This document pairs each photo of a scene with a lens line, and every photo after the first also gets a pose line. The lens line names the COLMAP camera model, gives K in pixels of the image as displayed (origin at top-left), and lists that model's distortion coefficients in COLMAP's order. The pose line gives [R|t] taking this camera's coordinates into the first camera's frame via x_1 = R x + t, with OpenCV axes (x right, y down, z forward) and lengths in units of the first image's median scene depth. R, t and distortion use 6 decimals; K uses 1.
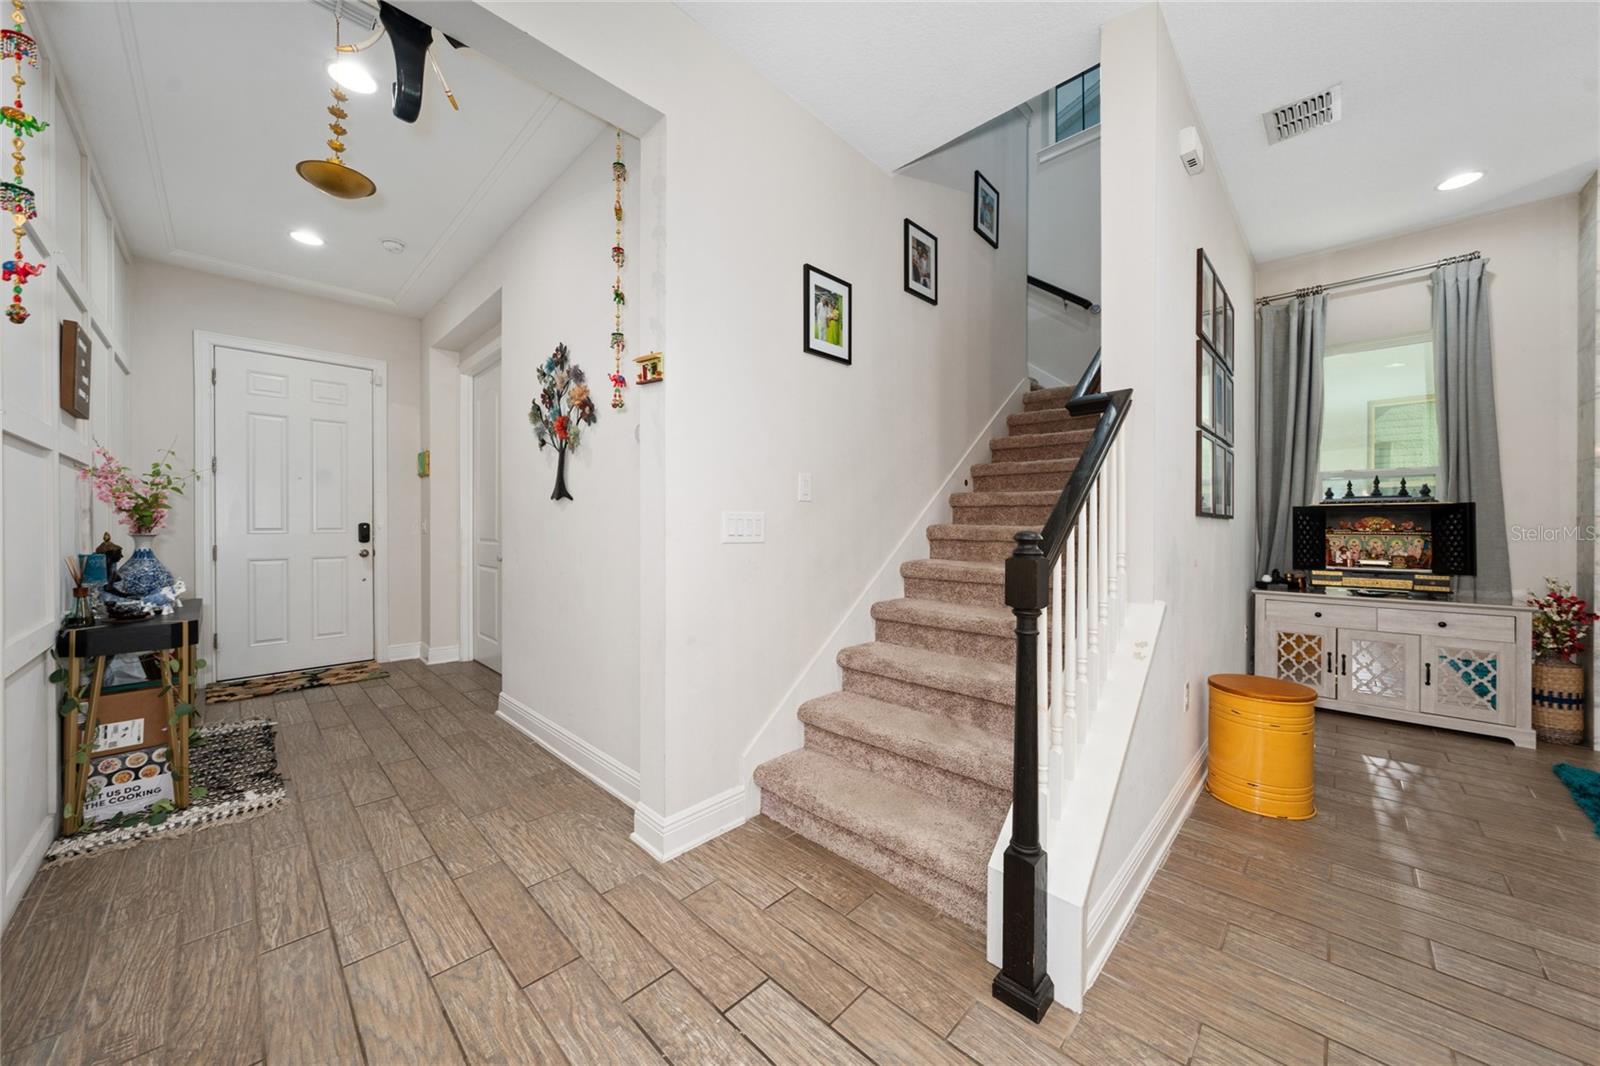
lens RADIAL K [[548.6, 0, 796.4], [0, 548.6, 525.7], [0, 0, 1]] dist [-0.002510, 0.000118]
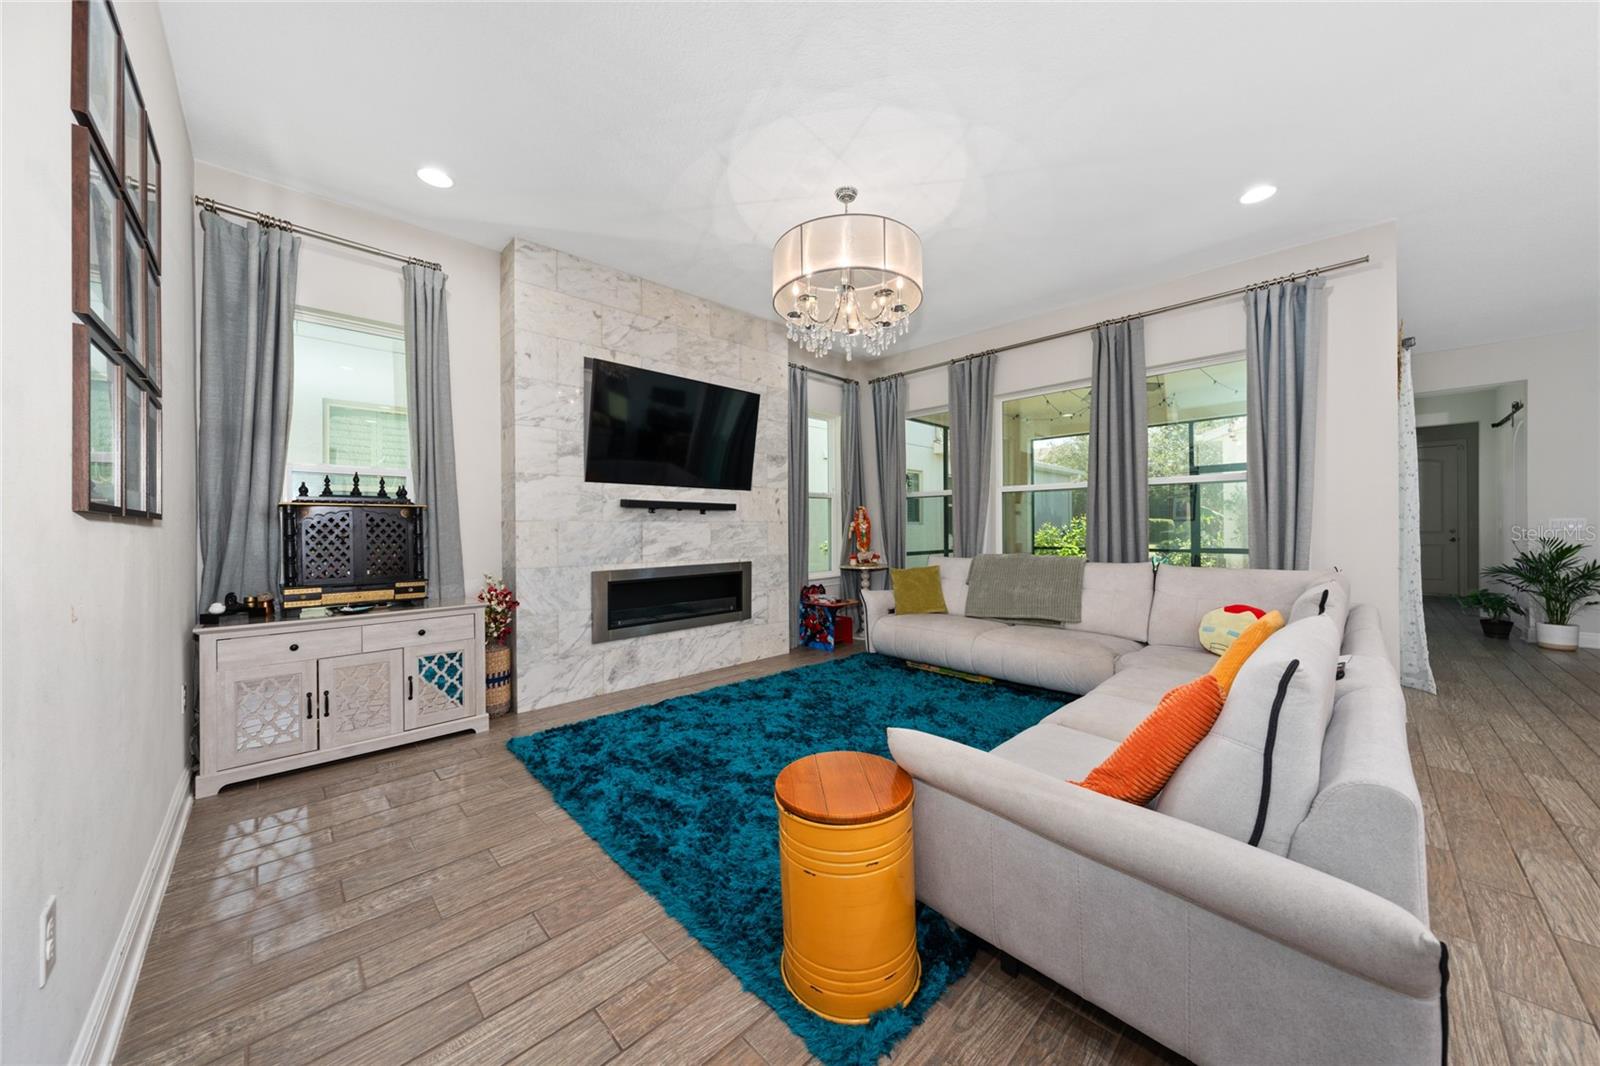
lens RADIAL K [[548.6, 0, 797.2], [0, 548.6, 527.1], [0, 0, 1]] dist [-0.002510, 0.000118]
pose [[0.023921, -0.002514, 0.999711, 0.218985], [0.008126, 0.999964, 0.002320, -0.001015], [-0.999681, 0.008068, 0.023941, 0.293612]]
